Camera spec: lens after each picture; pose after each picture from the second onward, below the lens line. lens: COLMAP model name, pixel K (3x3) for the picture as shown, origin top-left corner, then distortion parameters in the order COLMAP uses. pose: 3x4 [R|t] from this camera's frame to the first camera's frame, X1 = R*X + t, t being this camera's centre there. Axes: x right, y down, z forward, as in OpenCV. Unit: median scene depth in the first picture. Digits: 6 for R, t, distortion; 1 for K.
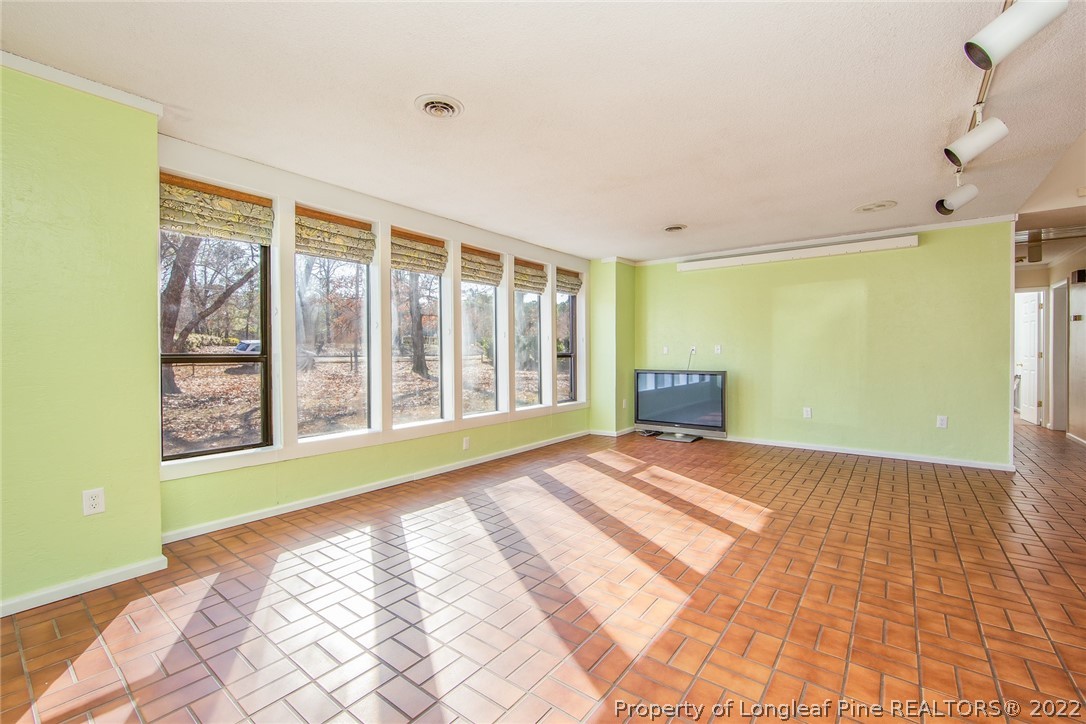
lens RADIAL K [[466.2, 0, 533.4], [0, 466.2, 357.9], [0, 0, 1]] dist [-0.010405, -0.000132]
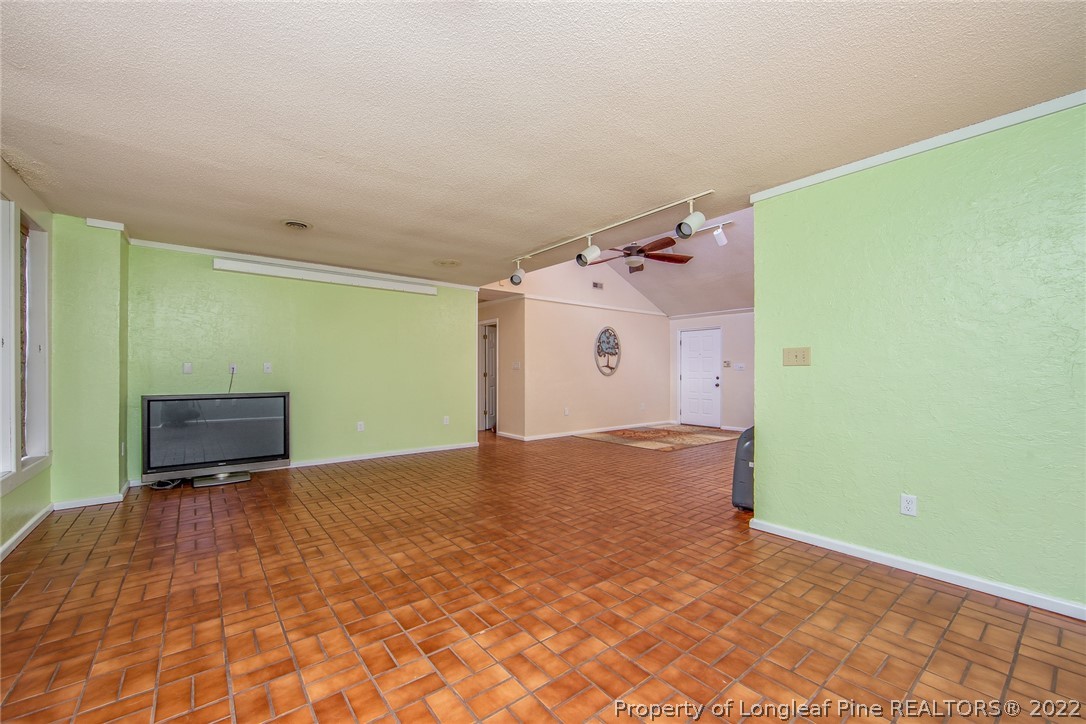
lens RADIAL K [[435.6, 0, 542.8], [0, 435.6, 366.9], [0, 0, 1]] dist [-0.009672, 0.002201]
pose [[0.224647, 0.016913, 0.974294, -0.655587], [0.006095, 0.999805, -0.018762, -0.003571], [-0.974421, 0.010153, 0.224500, 0.704707]]
